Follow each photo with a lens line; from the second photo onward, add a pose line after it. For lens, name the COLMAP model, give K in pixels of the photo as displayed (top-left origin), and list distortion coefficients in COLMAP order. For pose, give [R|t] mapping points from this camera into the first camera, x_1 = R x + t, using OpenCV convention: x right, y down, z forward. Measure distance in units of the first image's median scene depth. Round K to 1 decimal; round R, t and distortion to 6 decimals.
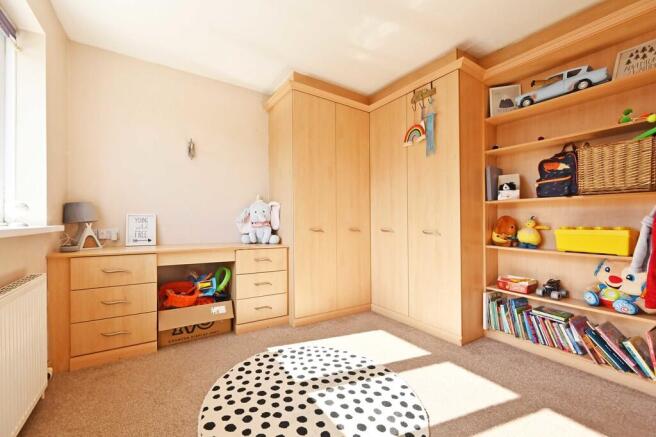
lens RADIAL K [[270.8, 0, 324.8], [0, 270.8, 215.2], [0, 0, 1]] dist [-0.002753, -0.000298]
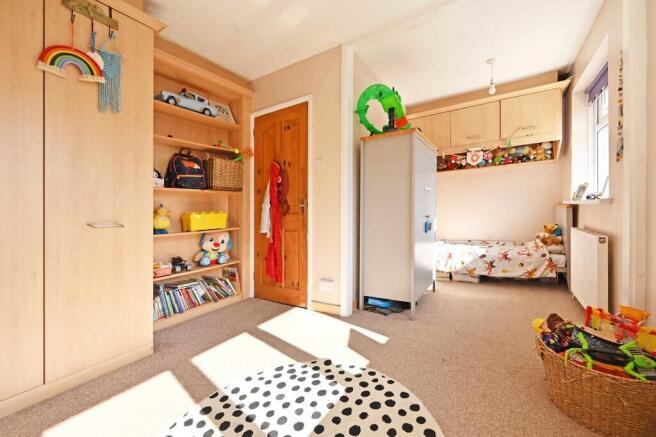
lens RADIAL K [[270.8, 0, 323.8], [0, 270.8, 215.1], [0, 0, 1]] dist [-0.002753, -0.000298]
pose [[-0.403293, -0.010177, 0.915014, -0.625198], [0.008946, 0.999847, 0.015063, 0.045703], [-0.915027, 0.014260, -0.403140, 1.051619]]
